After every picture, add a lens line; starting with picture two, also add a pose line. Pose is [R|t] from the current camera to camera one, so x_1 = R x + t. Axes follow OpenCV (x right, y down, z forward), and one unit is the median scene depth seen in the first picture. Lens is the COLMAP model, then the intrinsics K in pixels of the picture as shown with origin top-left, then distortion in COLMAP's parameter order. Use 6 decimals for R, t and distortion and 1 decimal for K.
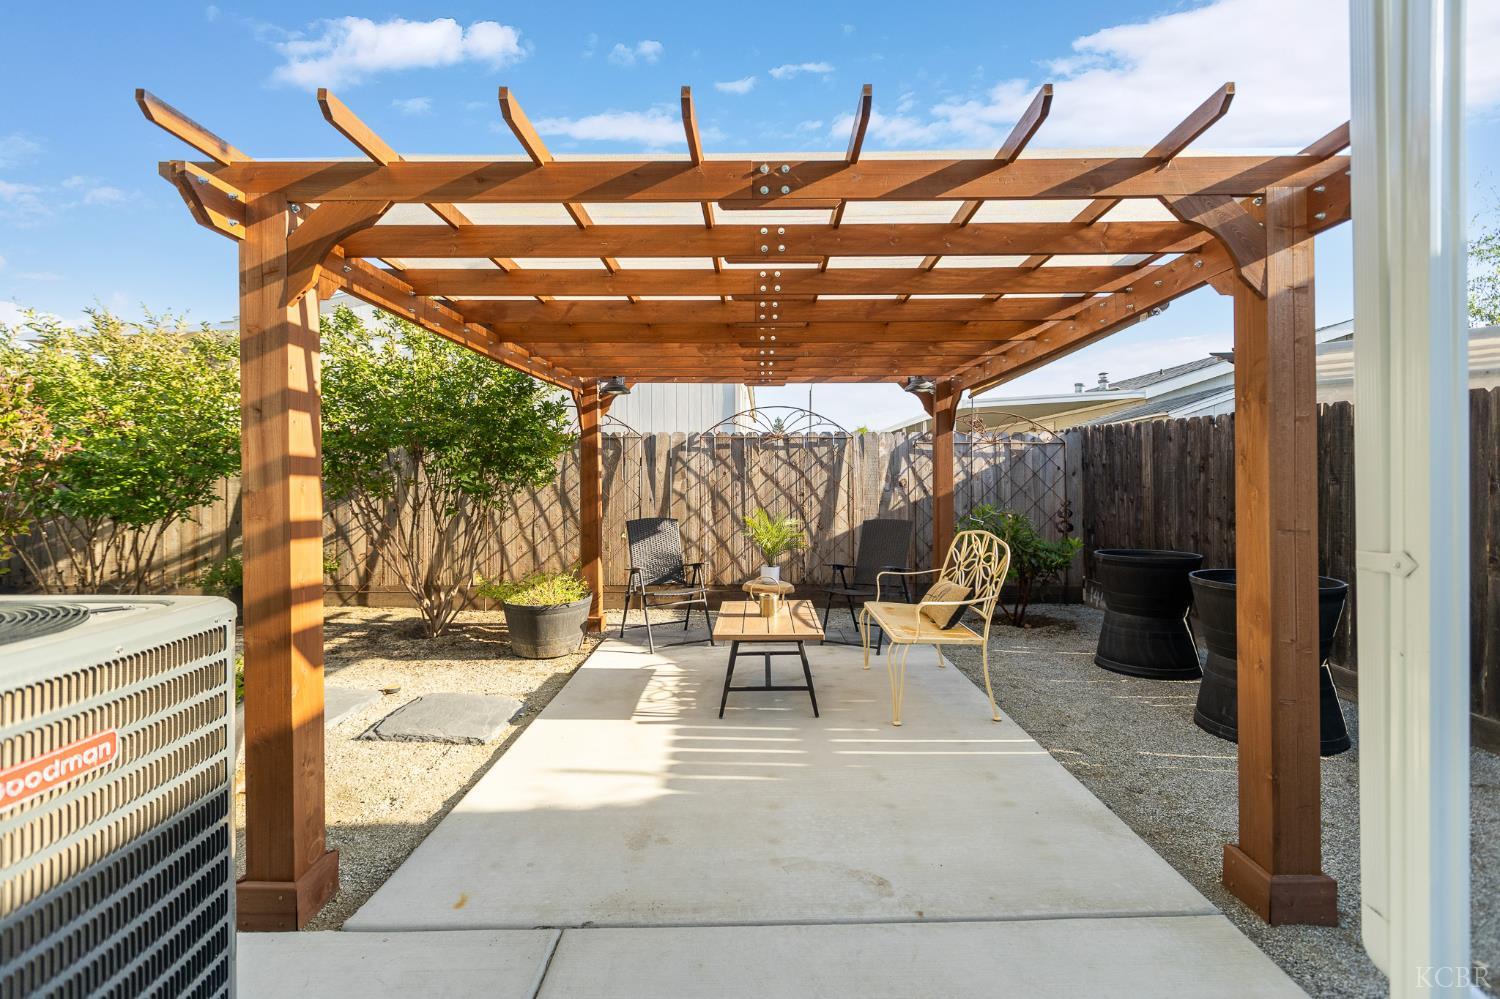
lens RADIAL K [[681.3, 0, 761.7], [0, 681.3, 471.3], [0, 0, 1]] dist [0.002337, 0.000651]
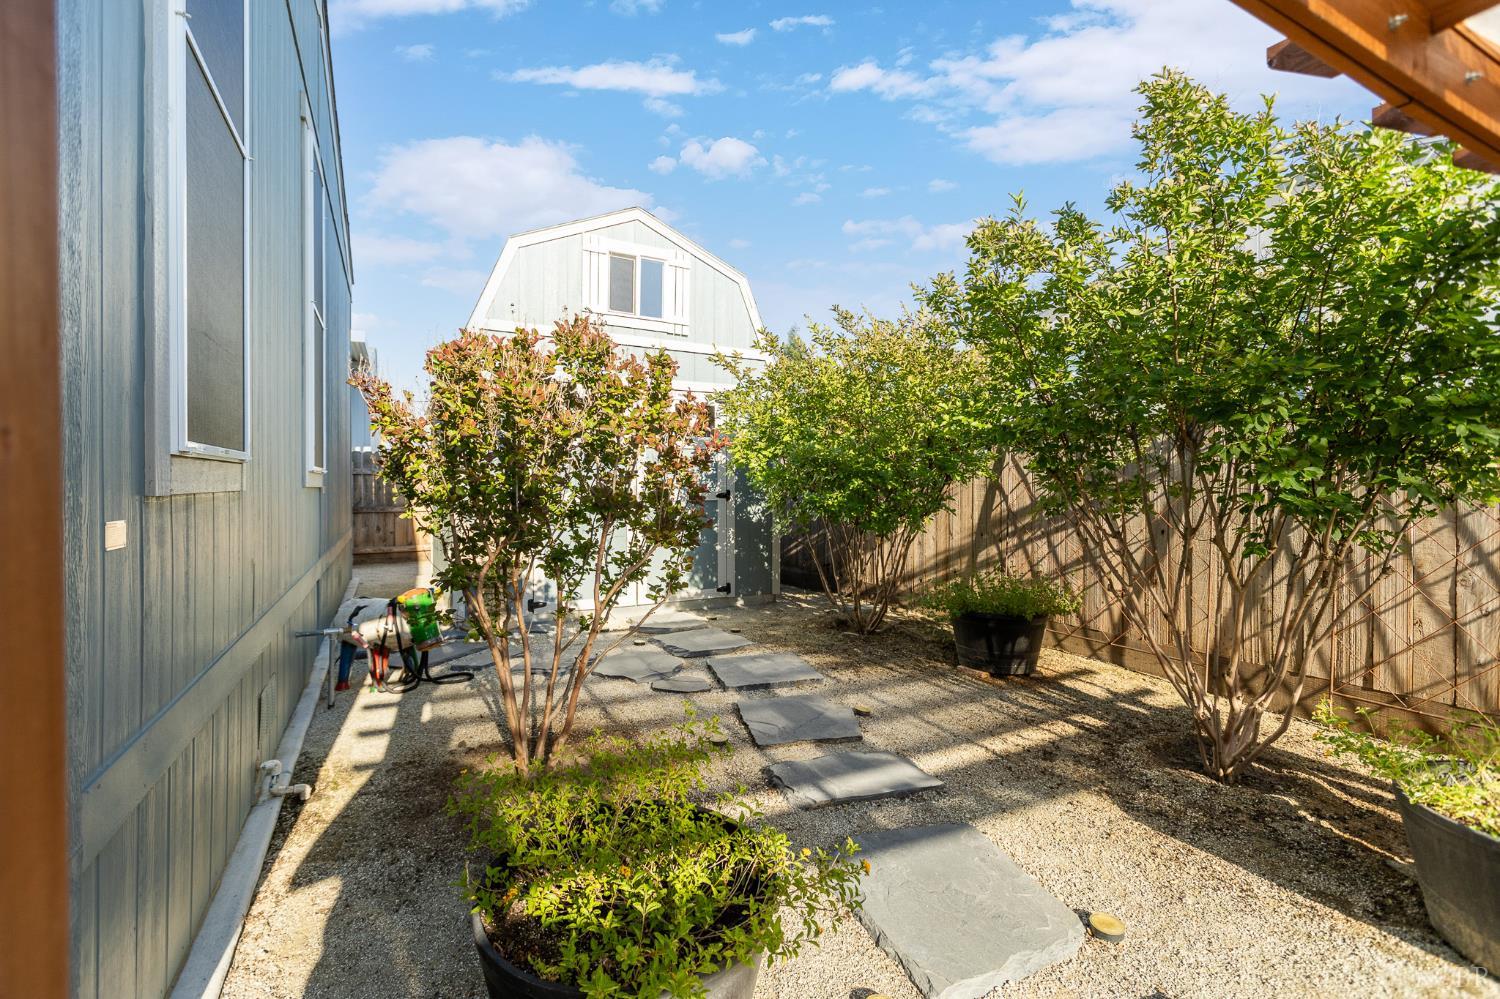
lens RADIAL K [[681.3, 0, 744.4], [0, 681.3, 488.9], [0, 0, 1]] dist [0.002337, 0.000651]
pose [[0.467646, 0.011136, -0.883846, -0.143101], [0.002809, 0.999897, 0.014085, 0.005187], [0.883911, -0.009069, 0.467566, 0.328985]]
